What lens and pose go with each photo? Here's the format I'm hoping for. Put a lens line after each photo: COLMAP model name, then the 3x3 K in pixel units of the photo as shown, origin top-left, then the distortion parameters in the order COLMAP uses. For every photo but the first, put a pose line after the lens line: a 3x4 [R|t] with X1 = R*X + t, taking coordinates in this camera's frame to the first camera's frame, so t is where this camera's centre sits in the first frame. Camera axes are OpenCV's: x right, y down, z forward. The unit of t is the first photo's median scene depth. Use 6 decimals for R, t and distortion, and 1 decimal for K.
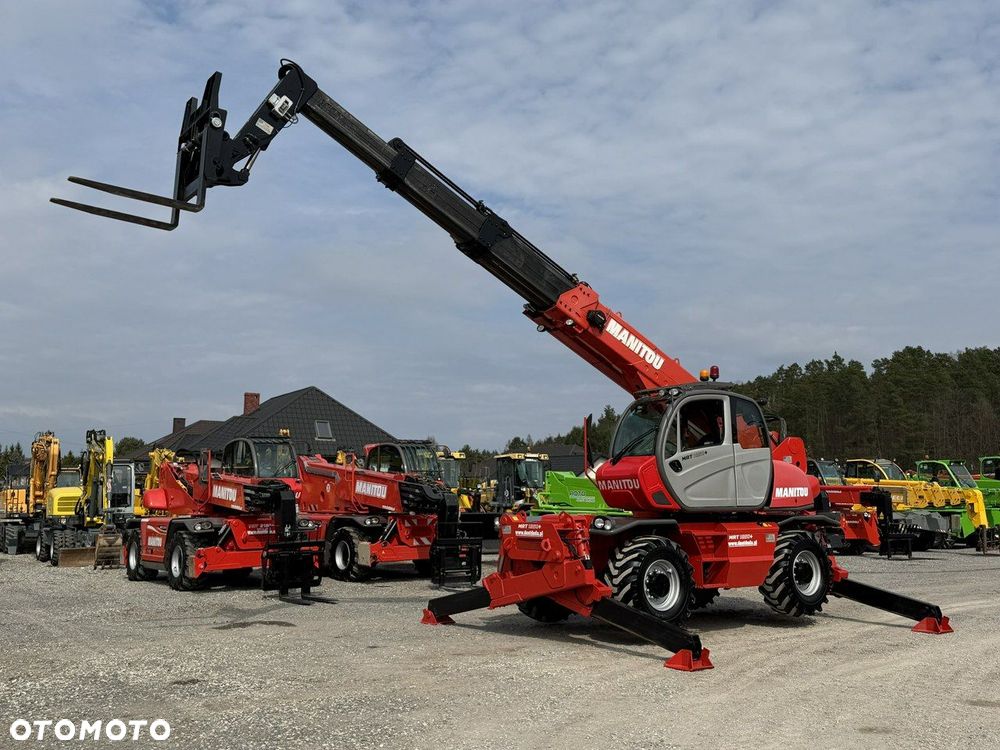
lens RADIAL K [[992.0, 0, 500.0], [0, 992.0, 375.0], [0, 0, 1]] dist [0.176053, -0.382129]
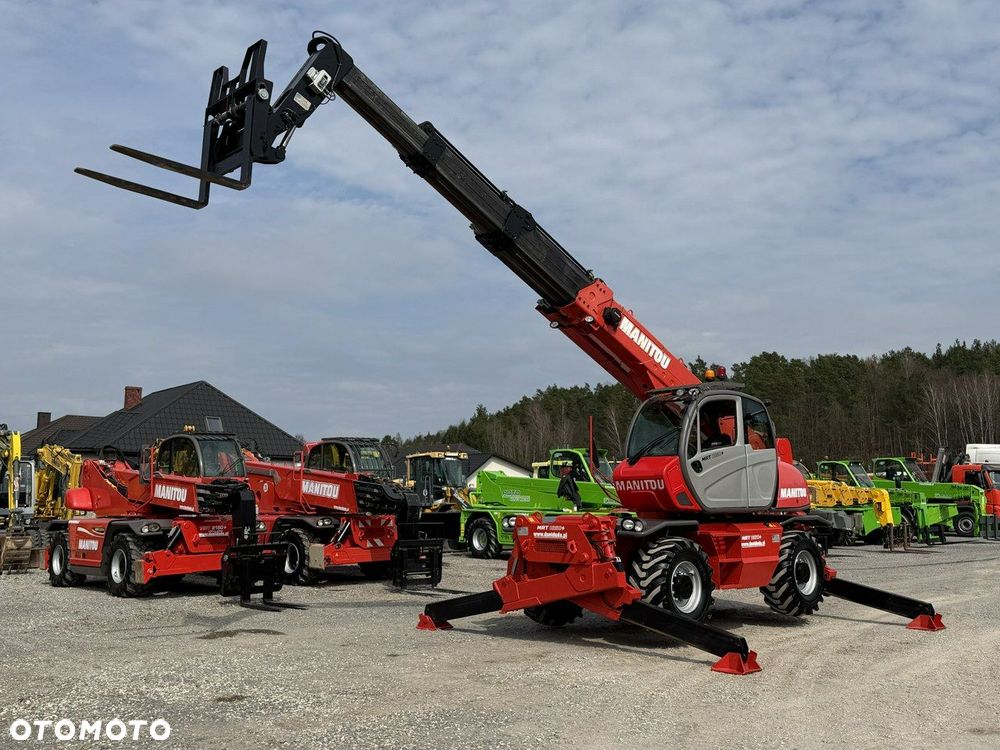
lens RADIAL K [[992.0, 0, 500.0], [0, 992.0, 375.0], [0, 0, 1]] dist [0.176053, -0.382129]
pose [[0.990826, 0.016557, 0.134125, -0.109431], [-0.016761, 0.999859, 0.000390, 0.002224], [-0.134100, -0.002634, 0.990964, 0.030640]]
